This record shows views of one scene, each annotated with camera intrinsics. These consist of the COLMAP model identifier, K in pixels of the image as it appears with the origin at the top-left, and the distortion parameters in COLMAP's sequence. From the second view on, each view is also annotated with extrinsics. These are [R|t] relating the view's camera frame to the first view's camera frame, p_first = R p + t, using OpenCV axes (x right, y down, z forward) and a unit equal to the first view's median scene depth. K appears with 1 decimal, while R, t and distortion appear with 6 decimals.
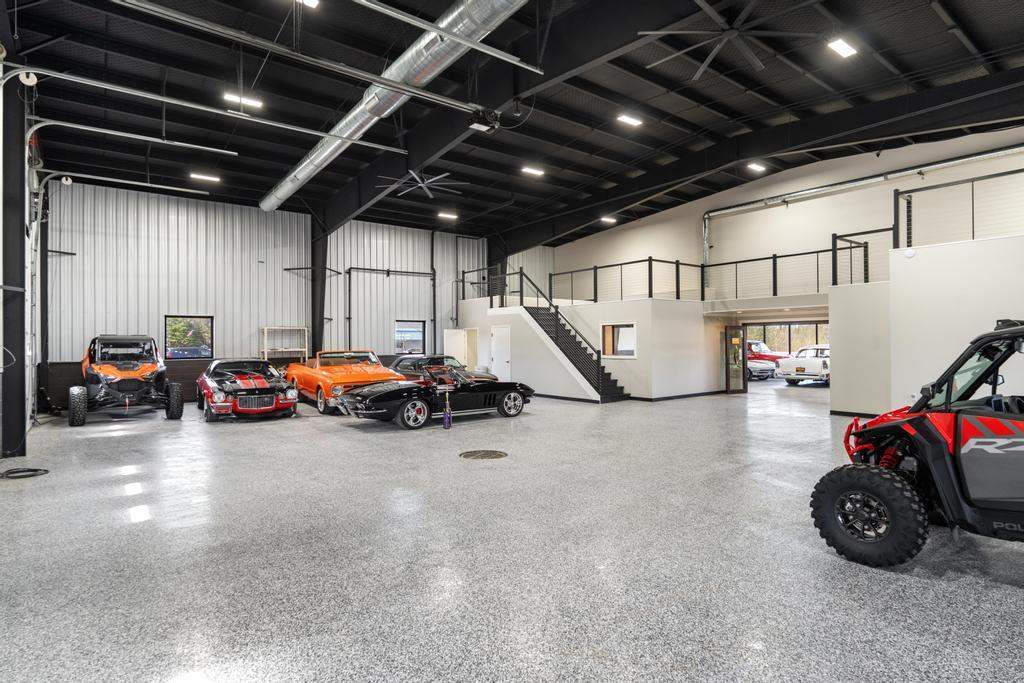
lens RADIAL K [[549.7, 0, 512.0], [0, 549.7, 341.5], [0, 0, 1]] dist [0.000245, 0.001110]
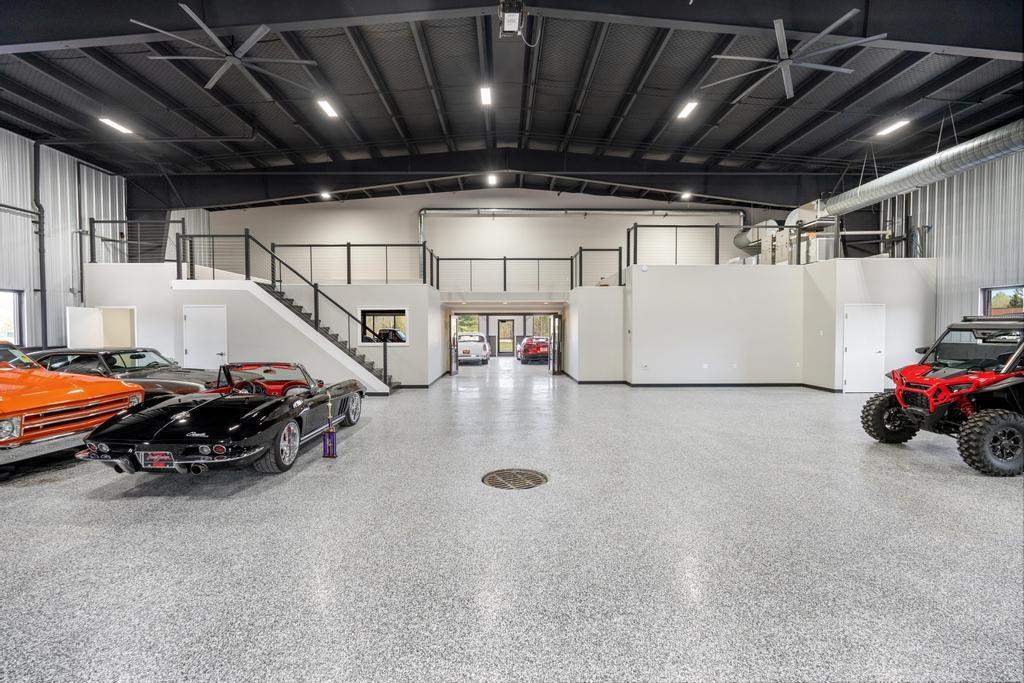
lens RADIAL K [[460.6, 0, 512.0], [0, 460.6, 341.5], [0, 0, 1]] dist [-0.002569, -0.000706]
pose [[0.597323, -0.014650, 0.801867, -0.298295], [-0.004058, 0.999765, 0.021289, 0.005532], [-0.801990, -0.015971, 0.597123, 0.351452]]
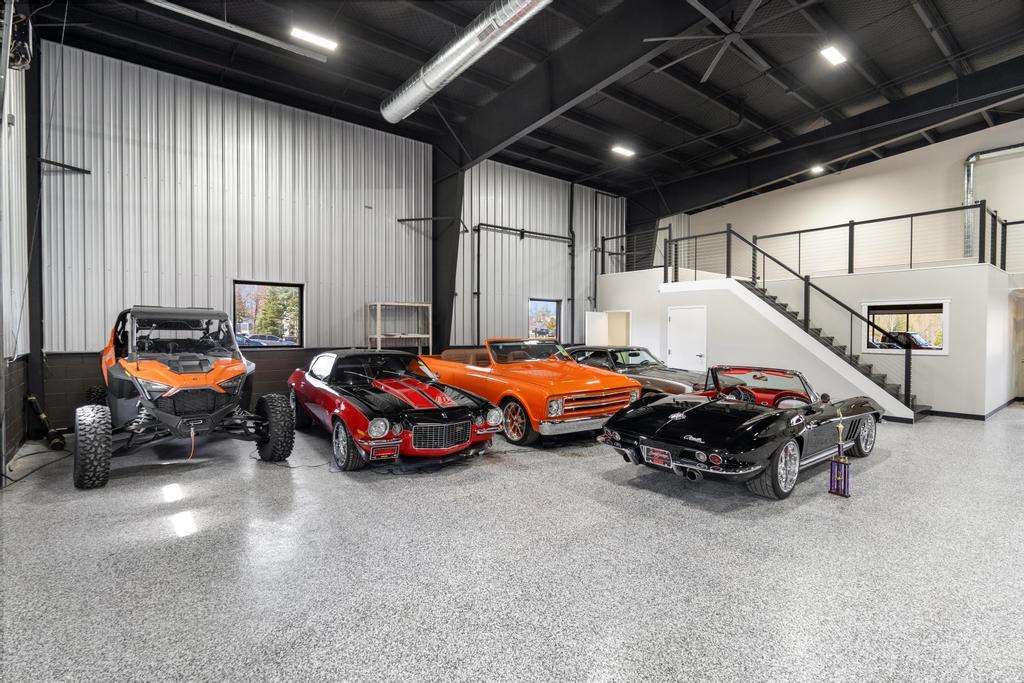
lens RADIAL K [[495.1, 0, 512.0], [0, 495.1, 341.5], [0, 0, 1]] dist [0.000977, -0.000351]
pose [[0.999623, 0.010818, 0.025237, -0.302522], [-0.011358, 0.999707, 0.021365, 0.007576], [-0.024998, -0.021643, 0.999453, 0.389684]]
